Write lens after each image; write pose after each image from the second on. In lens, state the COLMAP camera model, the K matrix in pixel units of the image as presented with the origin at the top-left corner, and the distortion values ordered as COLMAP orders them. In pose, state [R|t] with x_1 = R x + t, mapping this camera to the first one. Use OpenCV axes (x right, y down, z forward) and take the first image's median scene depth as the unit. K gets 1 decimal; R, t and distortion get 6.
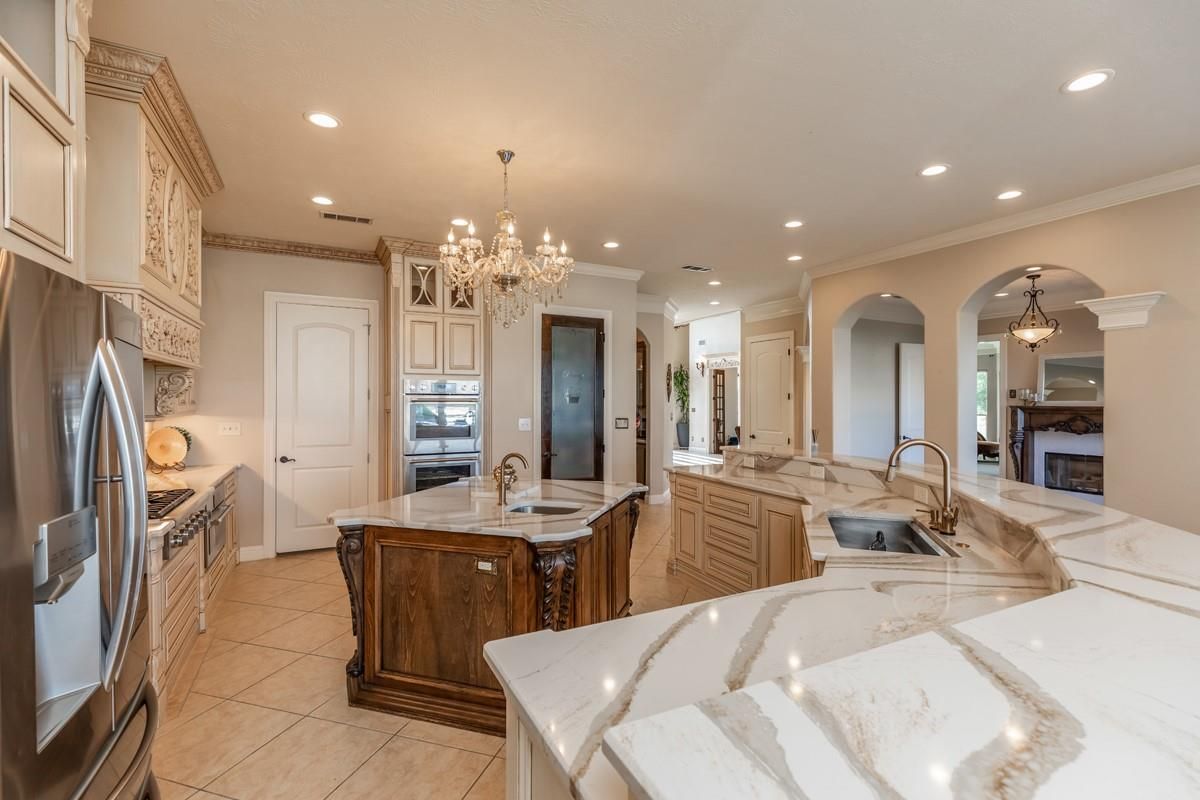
lens RADIAL K [[544.5, 0, 599.9], [0, 544.5, 399.4], [0, 0, 1]] dist [0.002460, -0.001050]
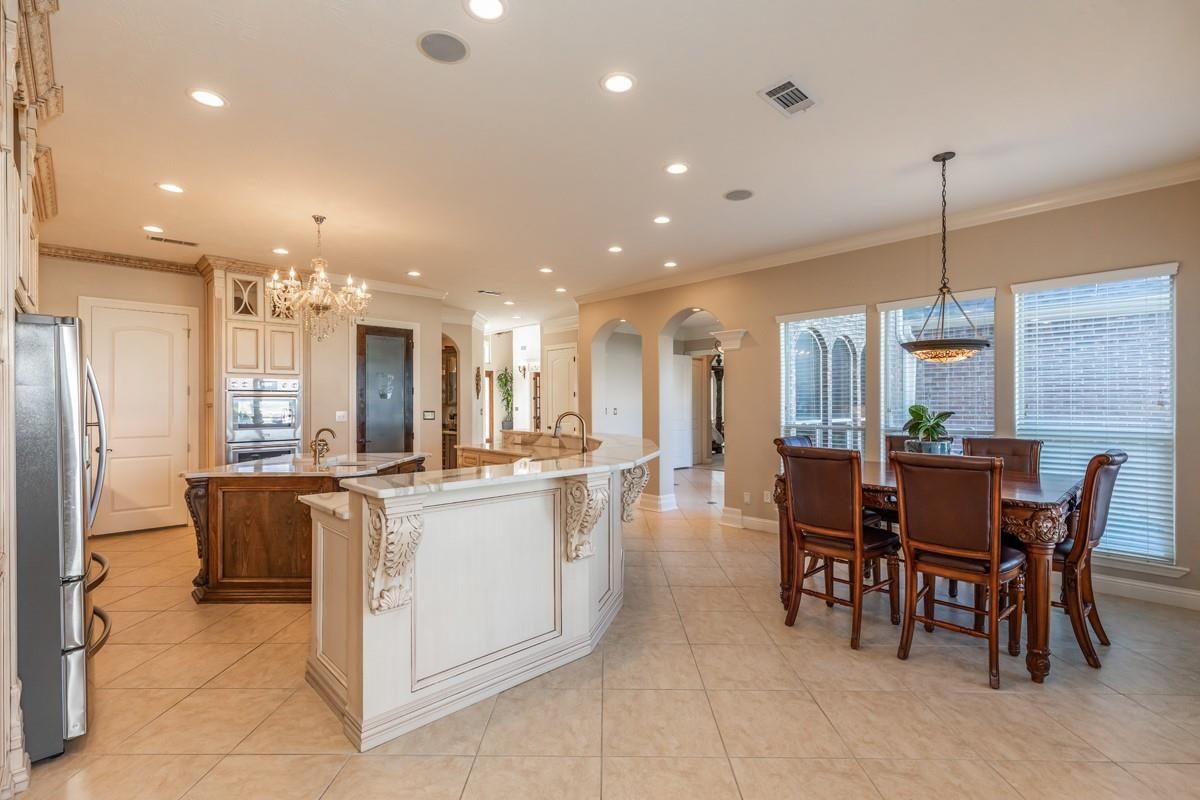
lens RADIAL K [[544.5, 0, 603.2], [0, 544.5, 400.1], [0, 0, 1]] dist [0.002460, -0.001050]
pose [[0.958018, -0.003560, 0.286685, 0.077296], [0.004445, 0.999987, -0.002435, 0.017644], [-0.286673, 0.003607, 0.958022, -0.344642]]
